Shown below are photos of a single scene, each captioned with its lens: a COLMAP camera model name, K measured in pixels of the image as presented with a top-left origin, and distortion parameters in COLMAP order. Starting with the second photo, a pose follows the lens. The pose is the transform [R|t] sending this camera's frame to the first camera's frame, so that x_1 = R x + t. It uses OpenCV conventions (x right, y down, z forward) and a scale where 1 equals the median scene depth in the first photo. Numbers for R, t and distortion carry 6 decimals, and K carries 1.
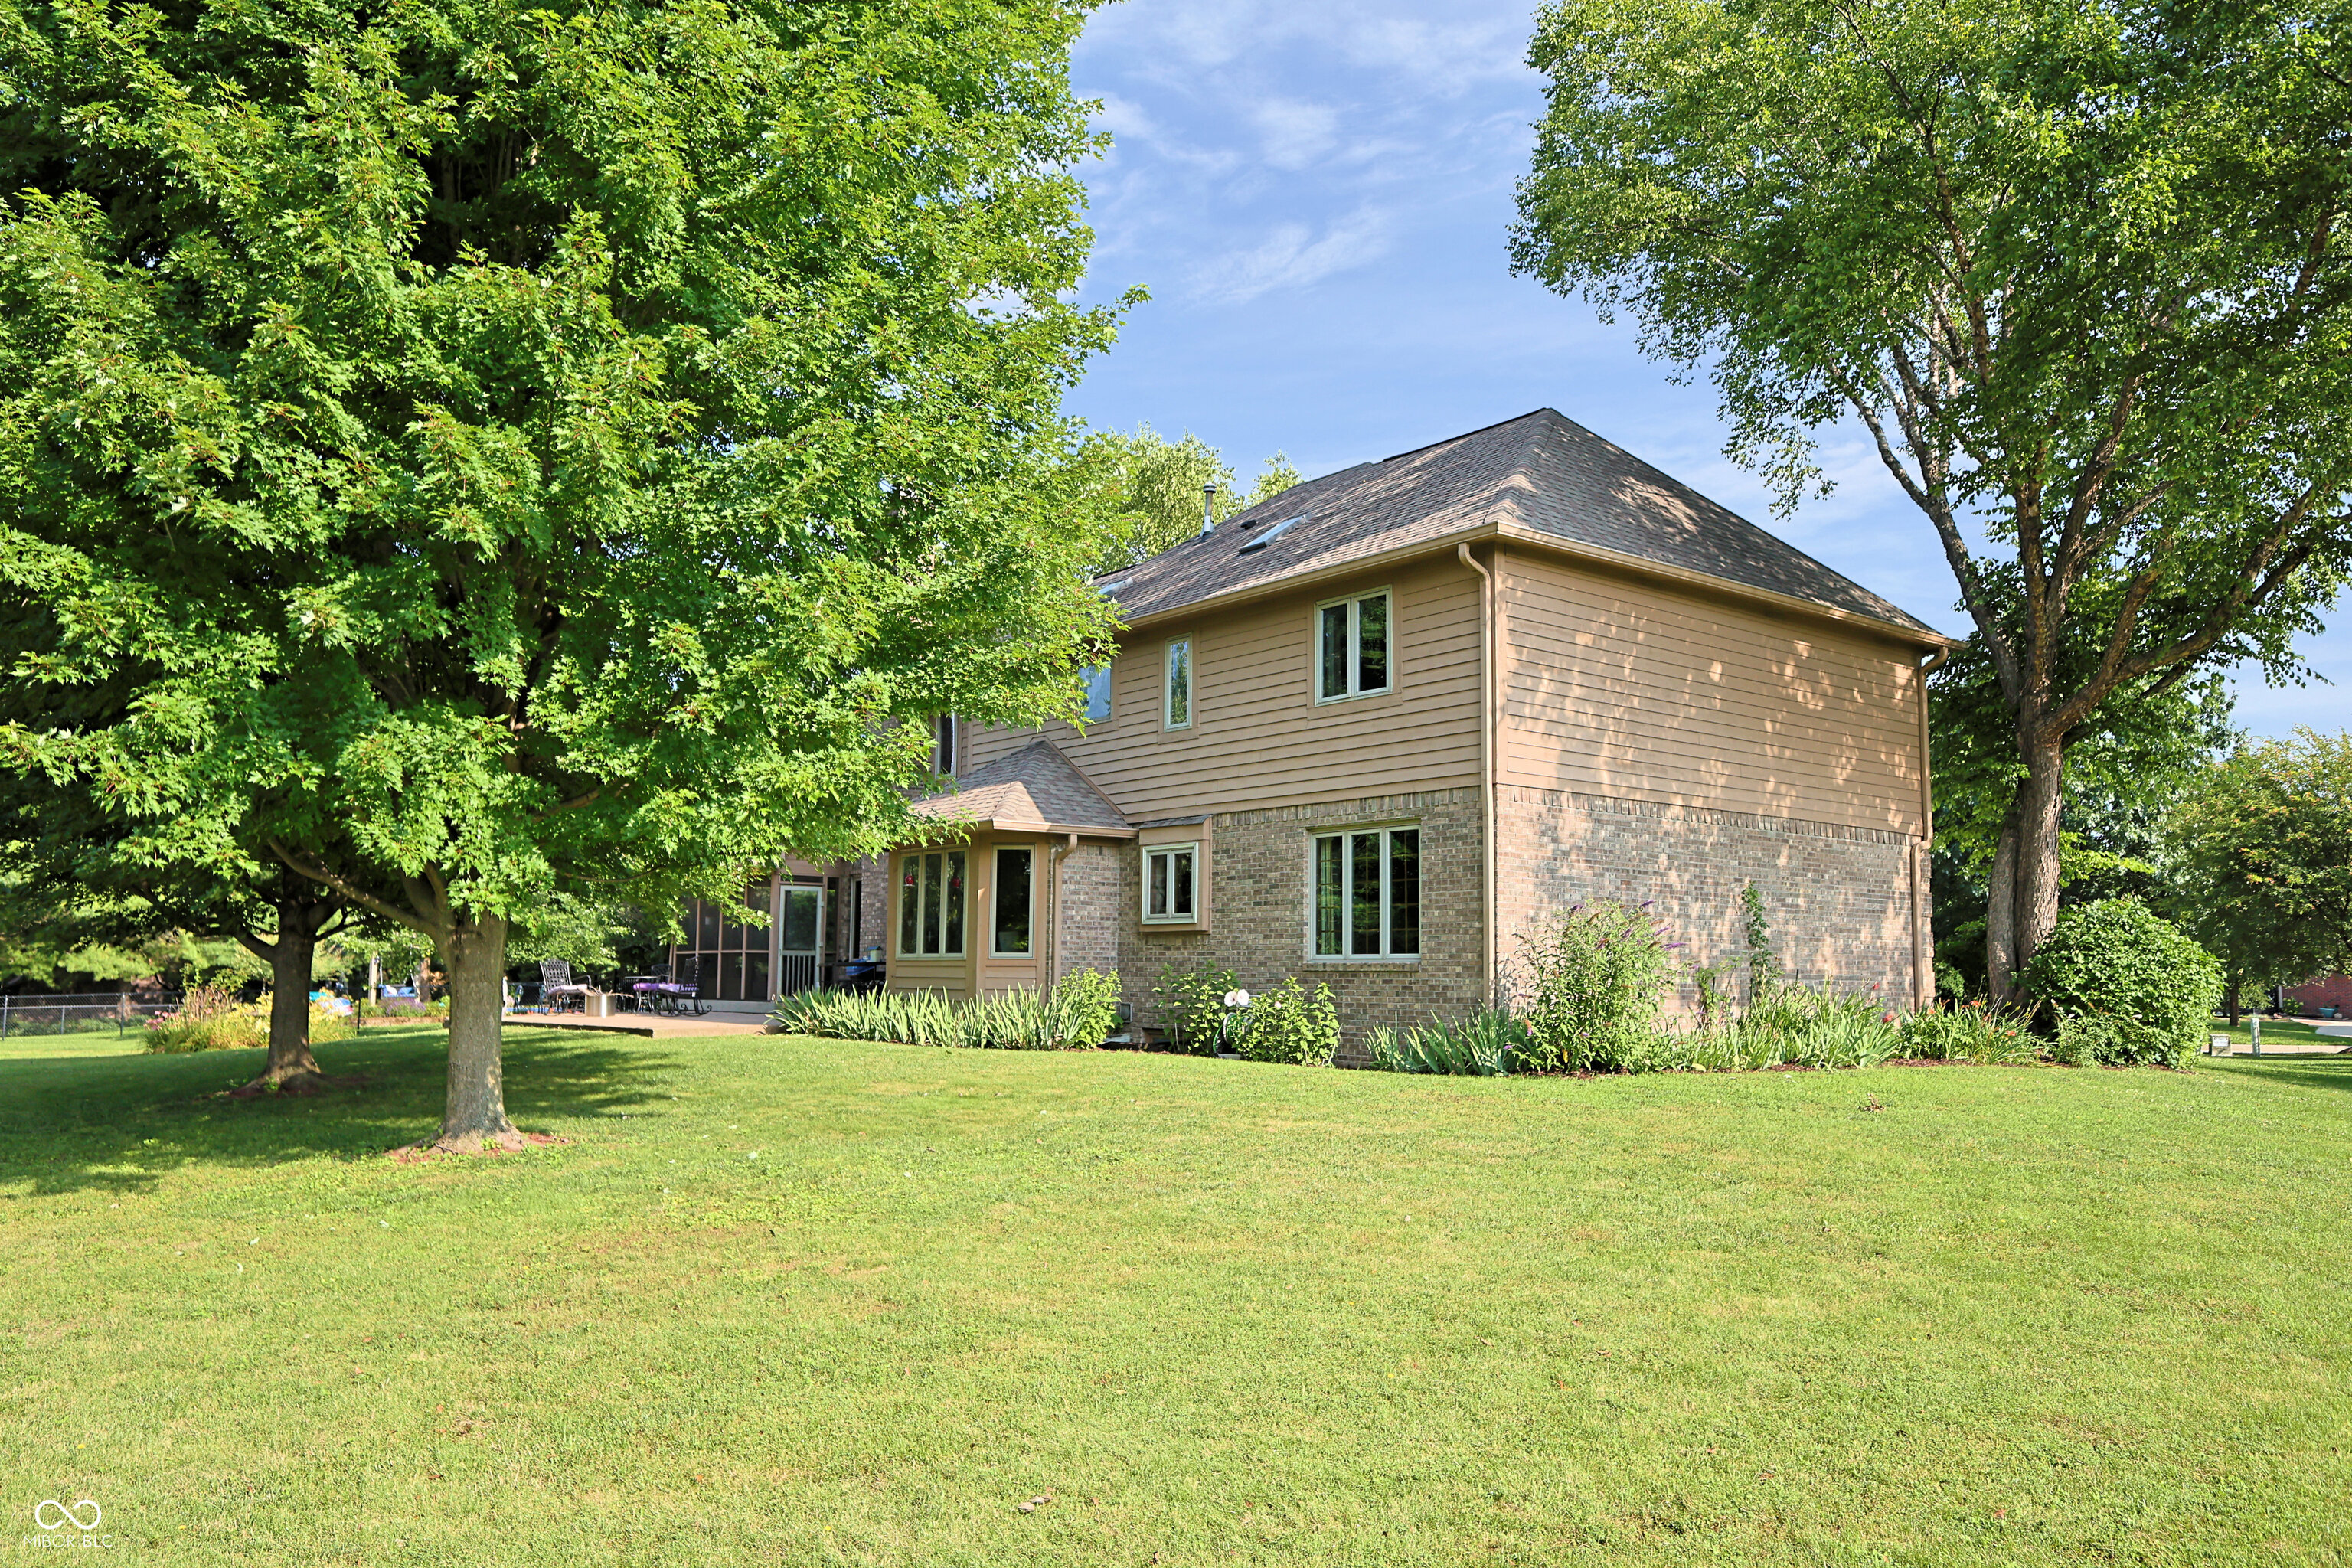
lens RADIAL K [[1695.1, 0, 1158.3], [0, 1695.1, 793.4], [0, 0, 1]] dist [-0.000058, -0.000543]
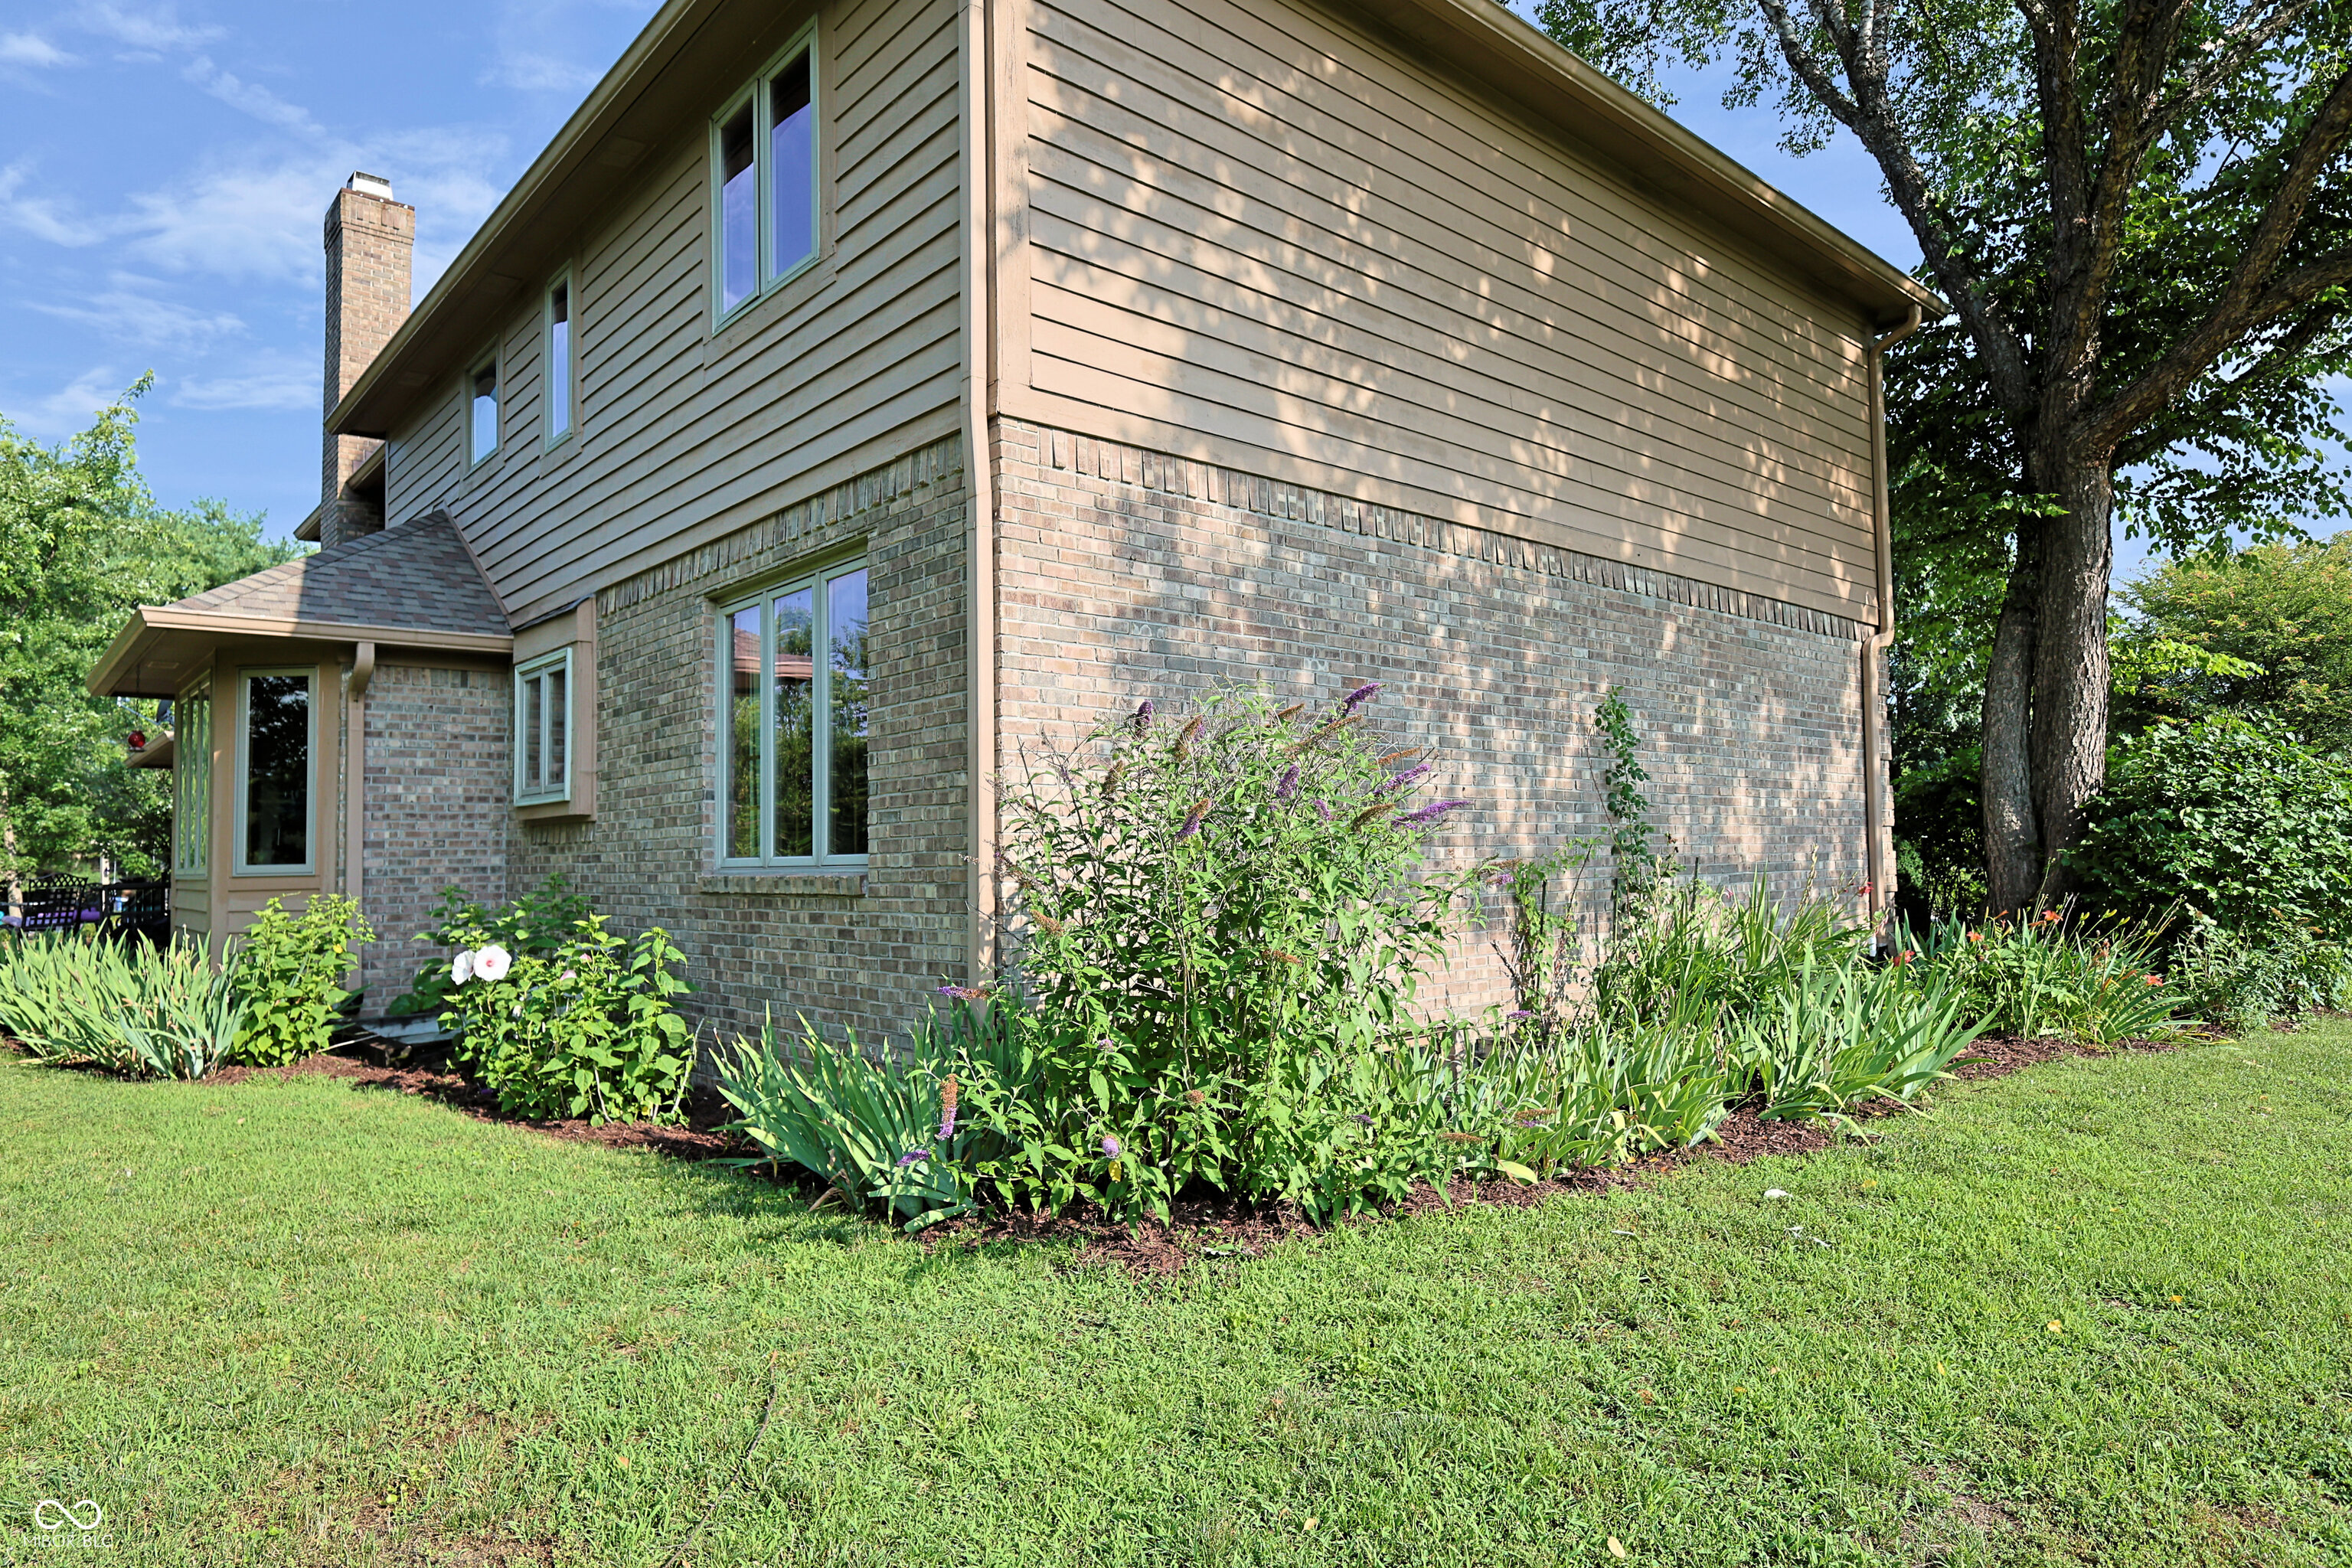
lens RADIAL K [[1375.4, 0, 1154.5], [0, 1375.4, 793.8], [0, 0, 1]] dist [0.004969, 0.001166]
pose [[0.998108, -0.027123, 0.055177, 0.181403], [0.023569, 0.997667, 0.064066, 0.051748], [-0.056786, -0.062644, 0.996419, 0.571297]]
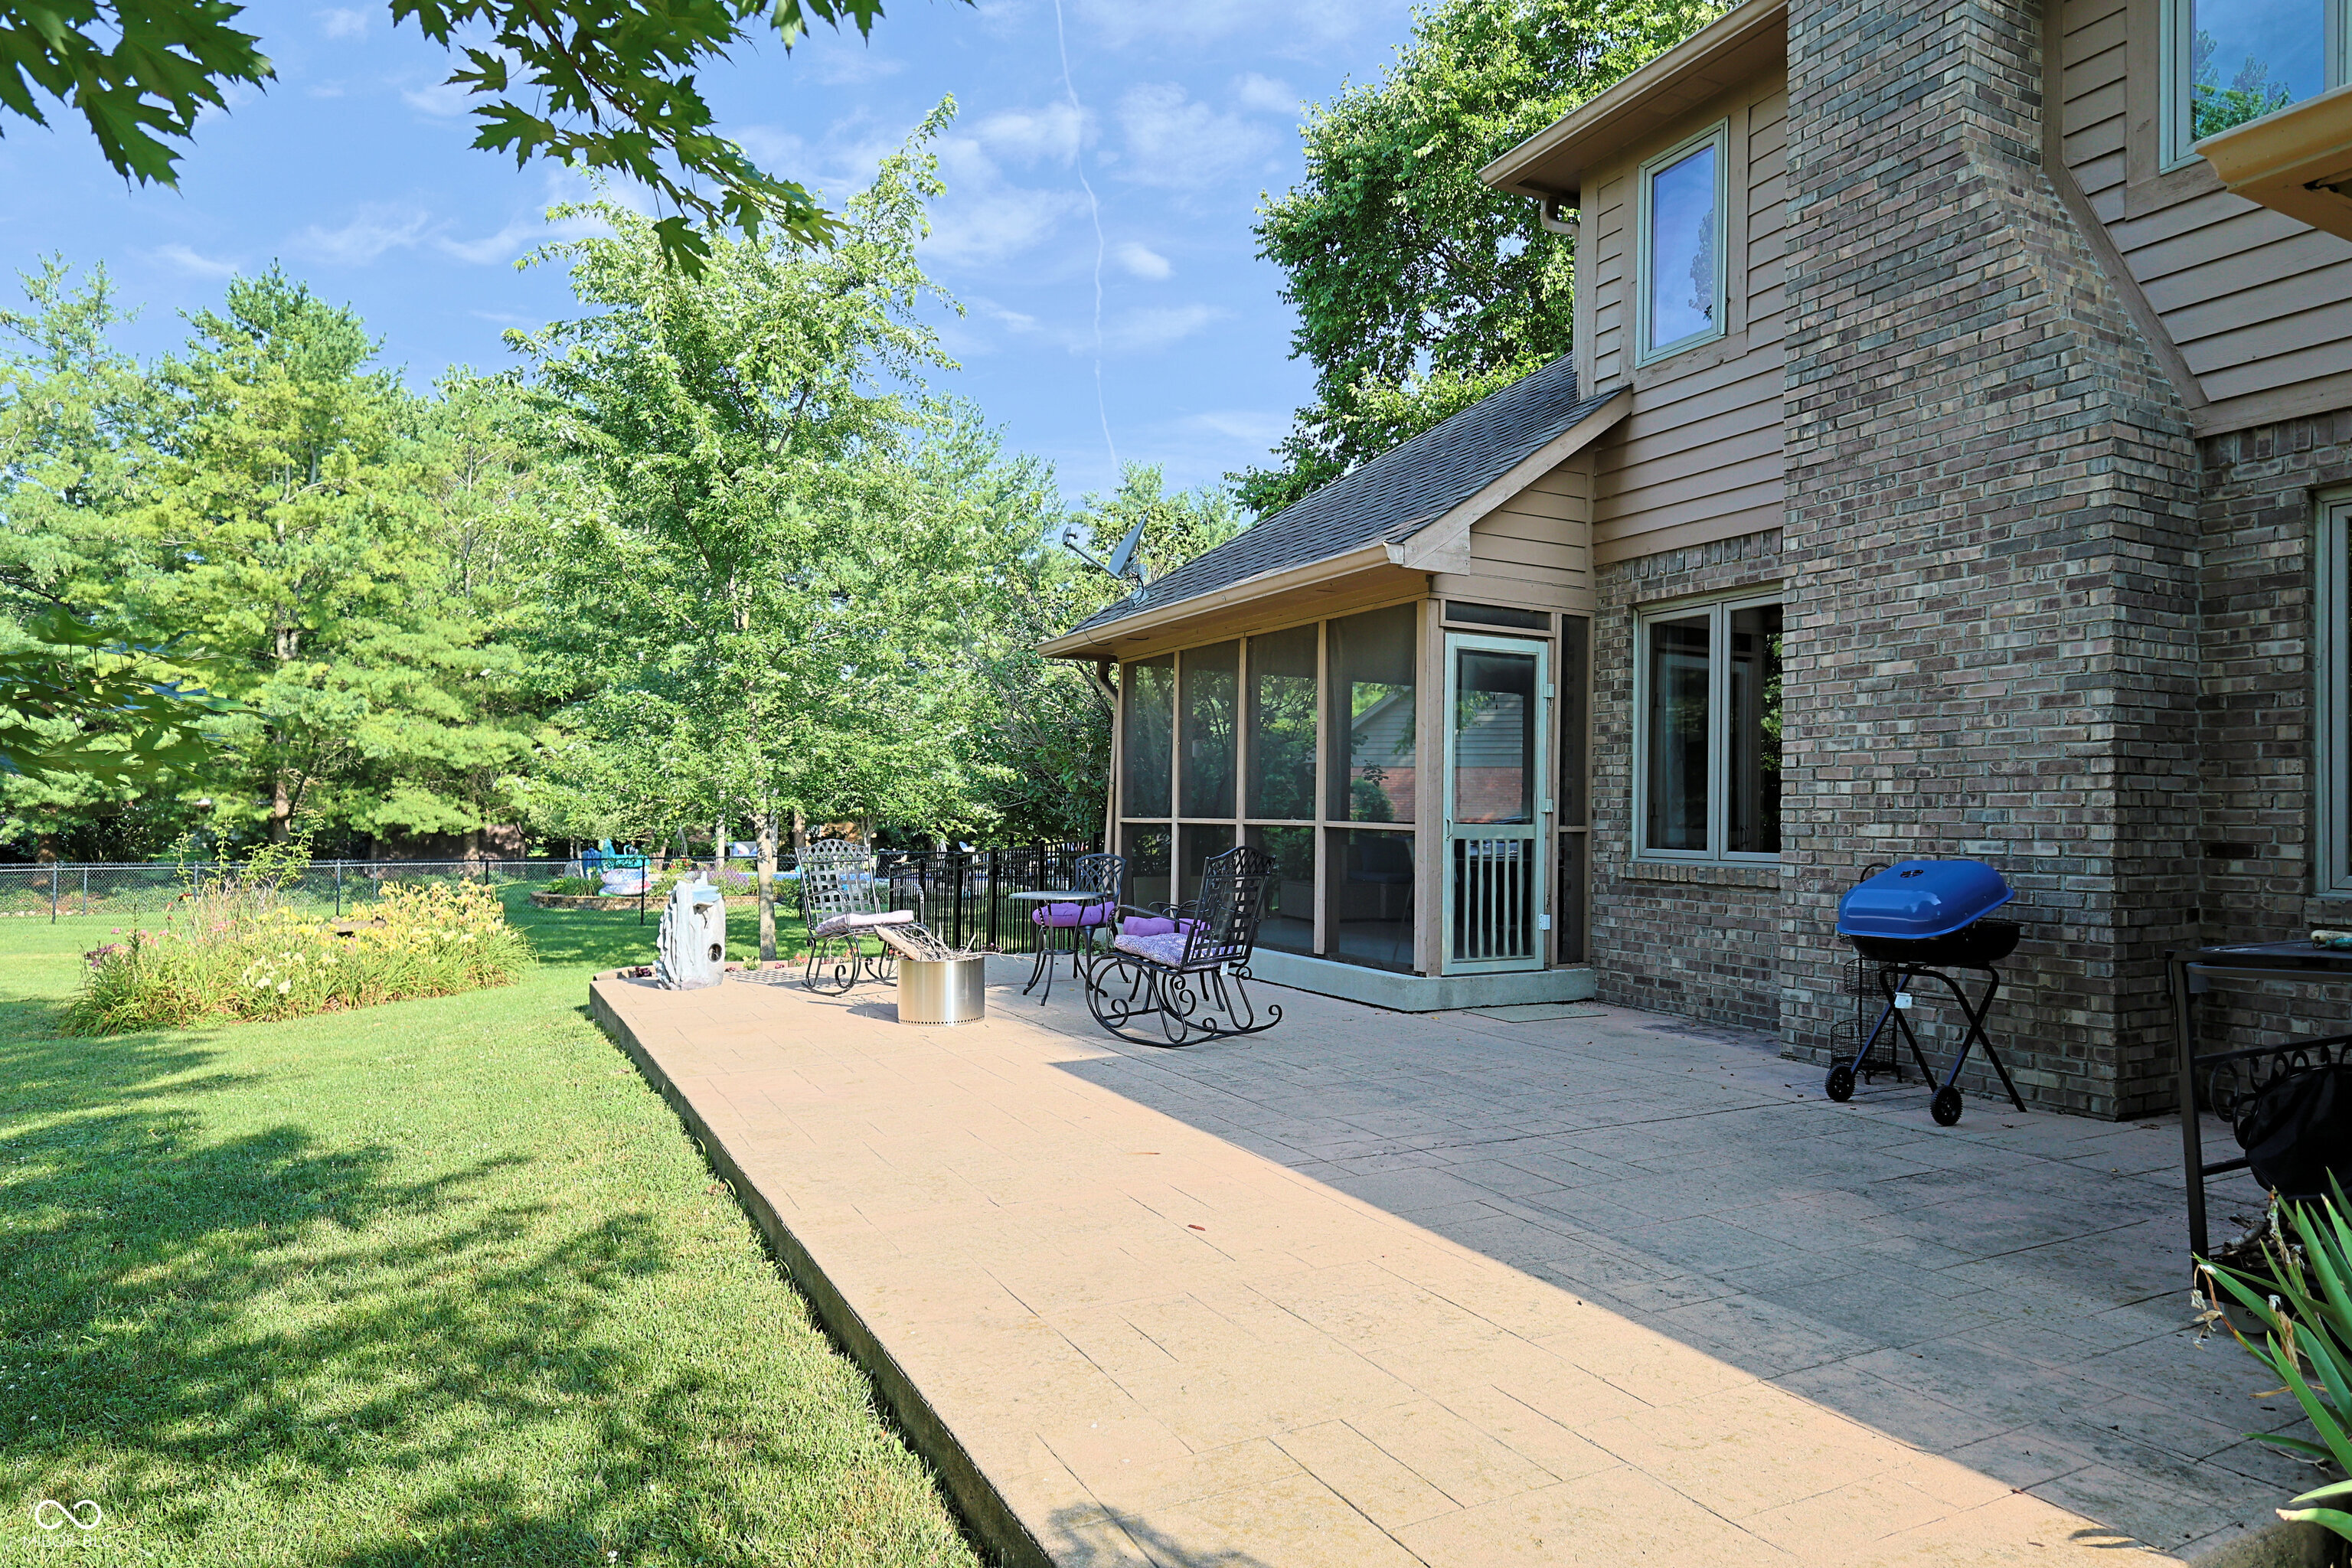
lens RADIAL K [[1375.4, 0, 1154.5], [0, 1375.4, 793.8], [0, 0, 1]] dist [0.004969, 0.001166]
pose [[0.979932, 0.007004, -0.199208, -0.313774], [0.010561, 0.996155, 0.086971, 0.085208], [0.199052, -0.087330, 0.976090, 1.001111]]
